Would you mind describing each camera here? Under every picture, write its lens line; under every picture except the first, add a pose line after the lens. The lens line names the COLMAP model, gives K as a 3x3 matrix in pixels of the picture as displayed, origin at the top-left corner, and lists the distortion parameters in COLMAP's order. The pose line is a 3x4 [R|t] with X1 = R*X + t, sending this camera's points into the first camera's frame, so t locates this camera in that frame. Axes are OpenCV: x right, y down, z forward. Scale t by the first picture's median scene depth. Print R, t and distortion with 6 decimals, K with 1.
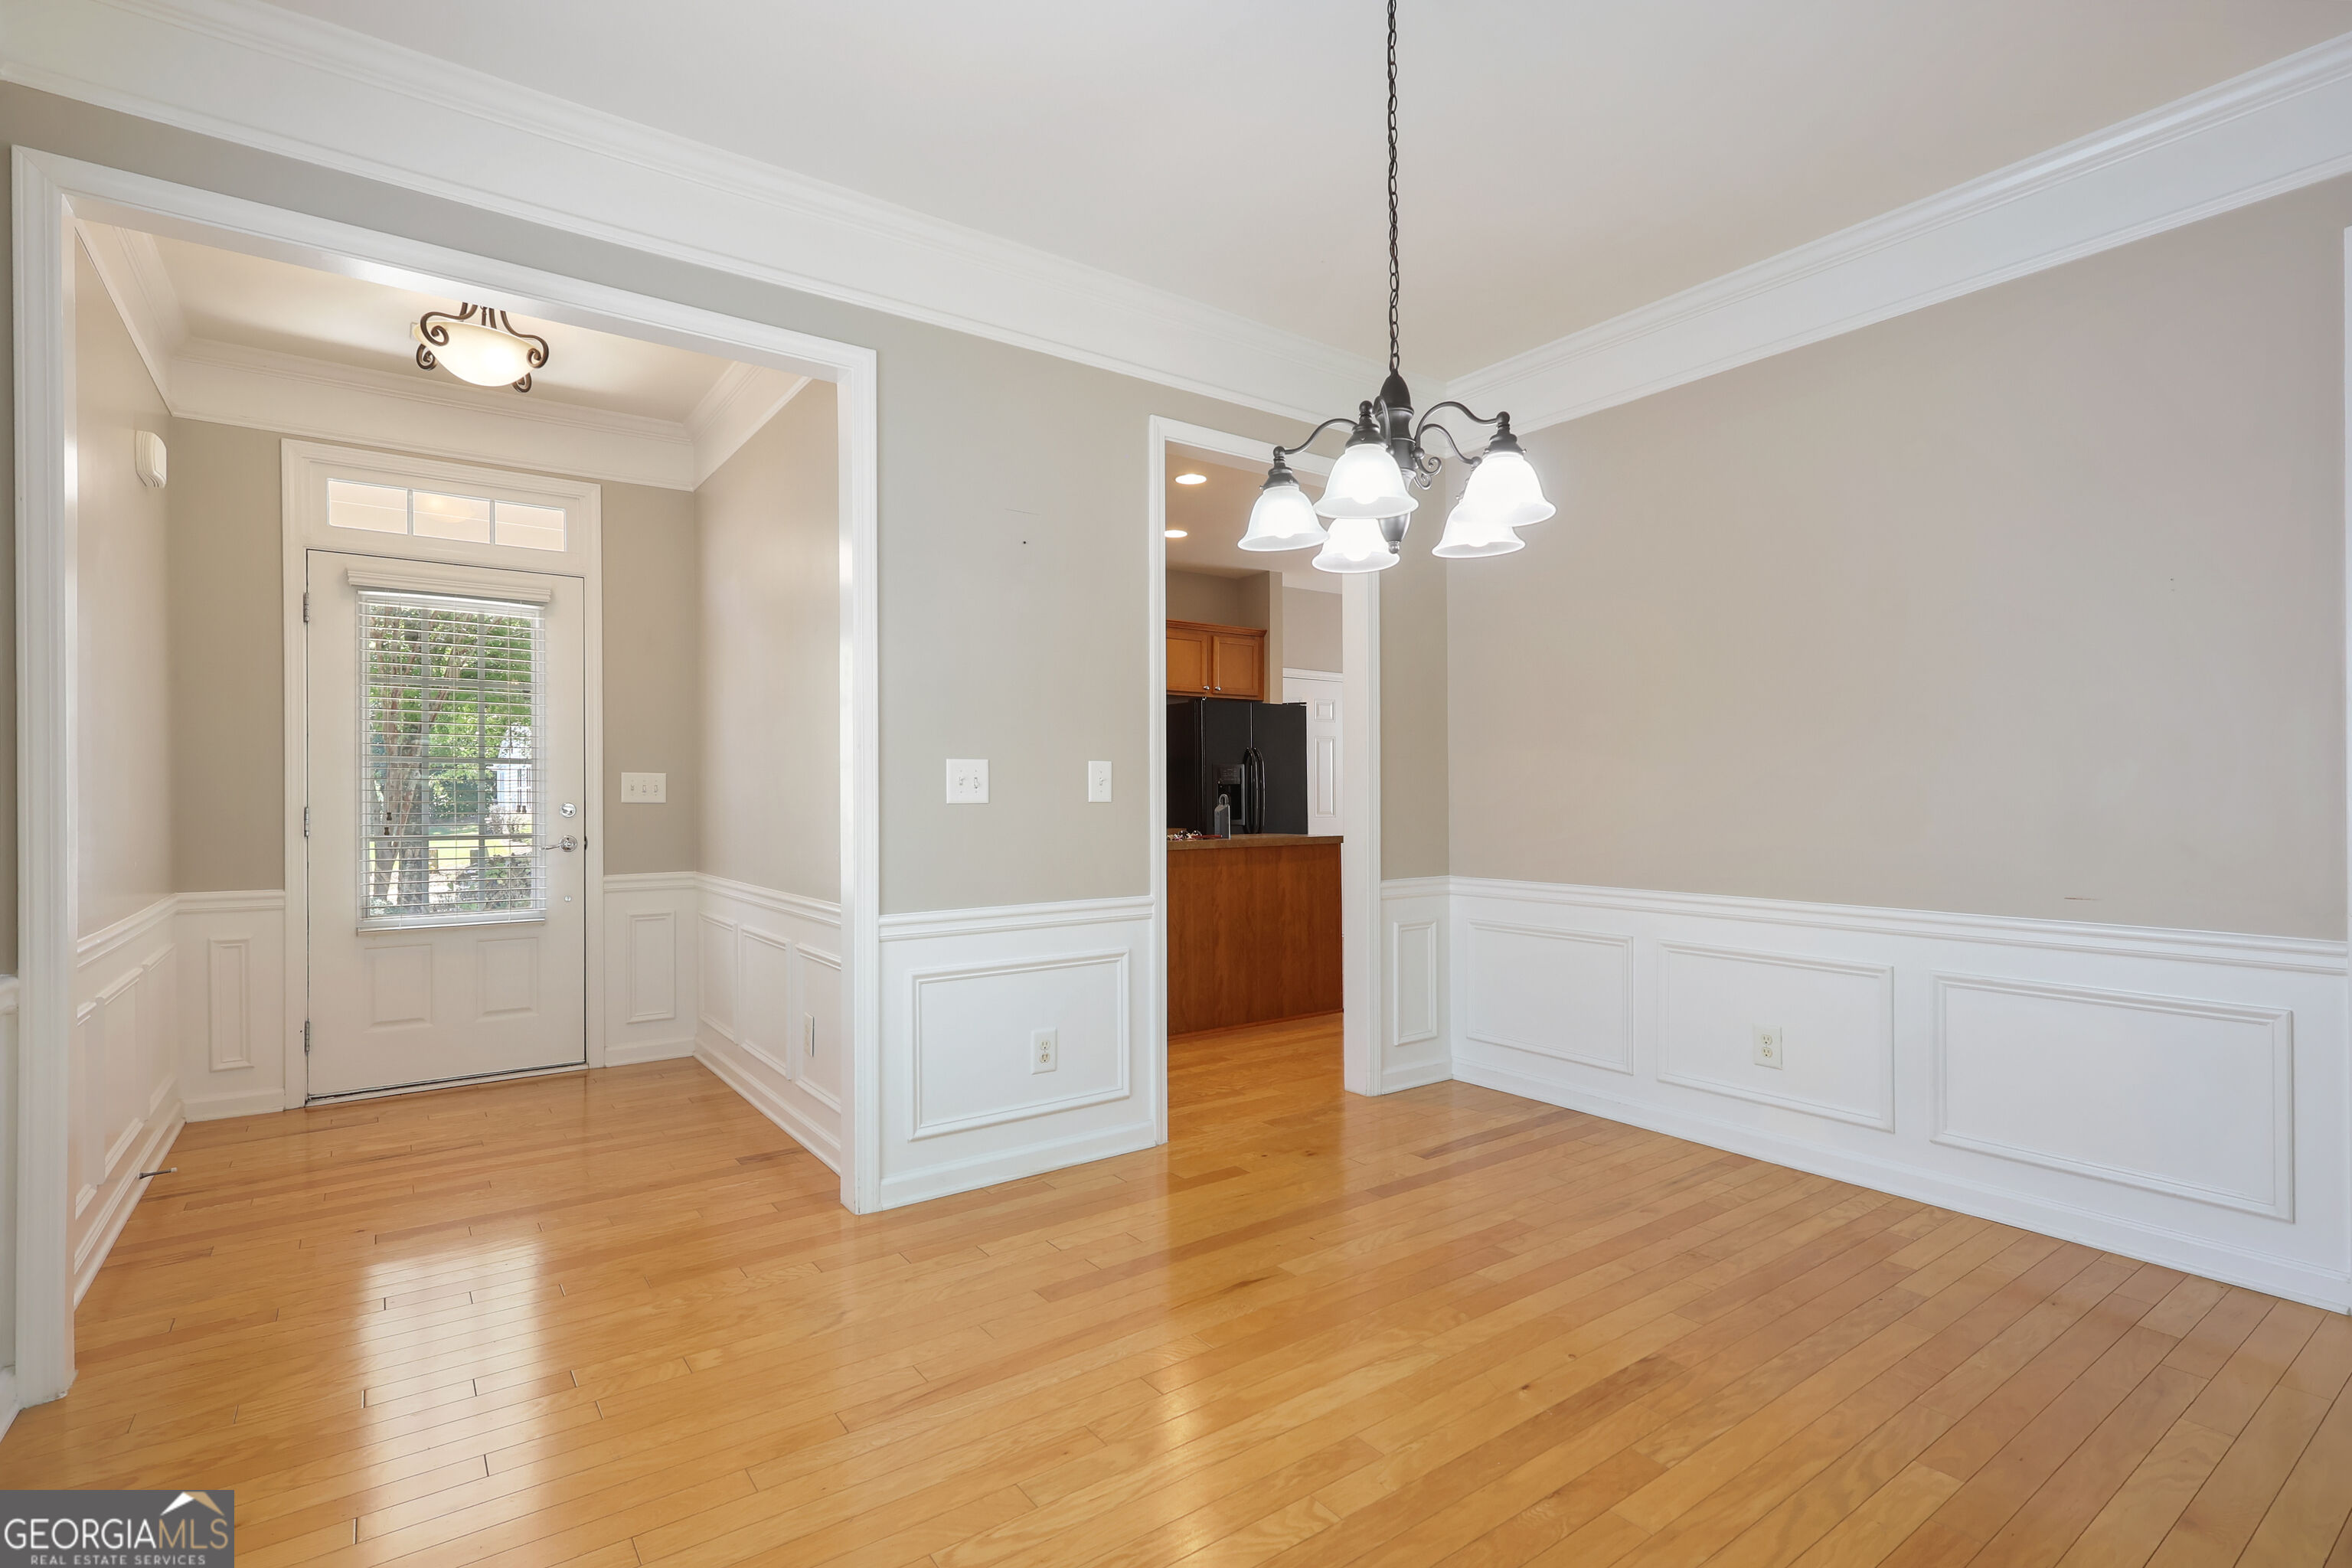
lens RADIAL K [[1108.1, 0, 1181.0], [0, 1108.1, 782.9], [0, 0, 1]] dist [-0.000751, 0.001205]
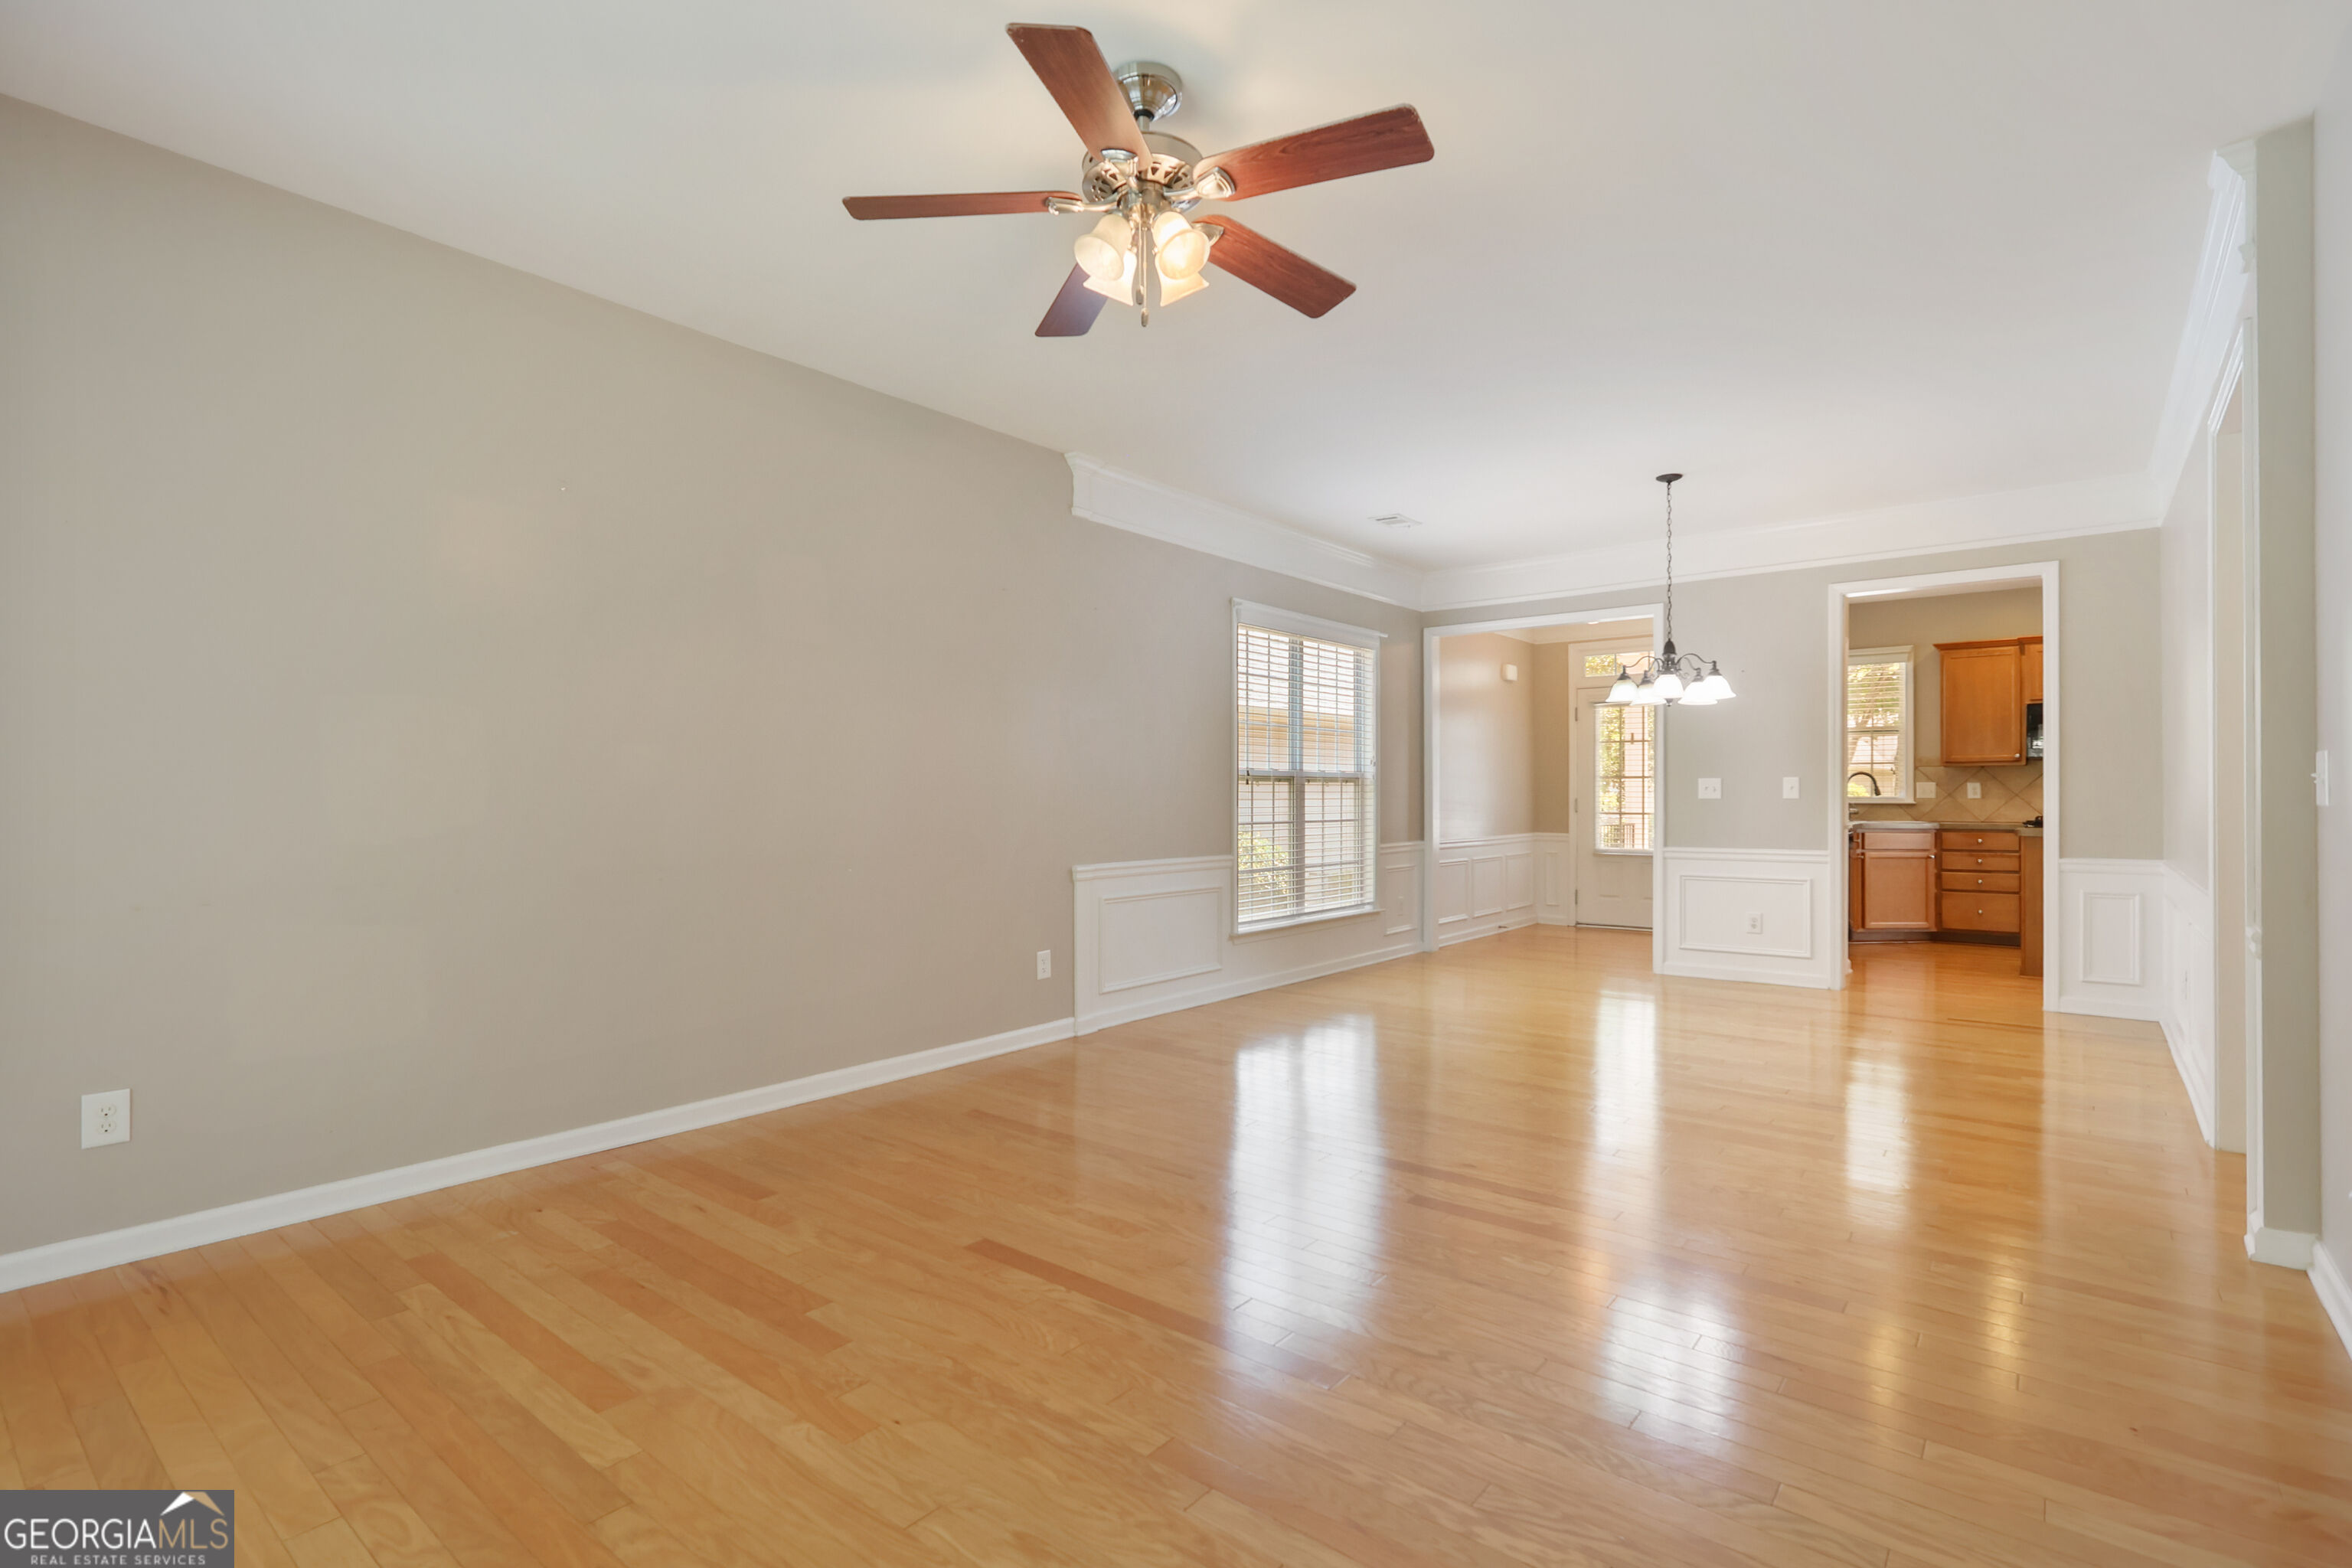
lens RADIAL K [[1108.1, 0, 1174.1], [0, 1108.1, 783.5], [0, 0, 1]] dist [-0.000751, 0.001205]
pose [[0.263861, -0.004501, -0.964550, 1.470639], [0.006520, 0.999975, -0.002882, -0.010648], [0.964539, -0.005528, 0.263883, -0.518569]]
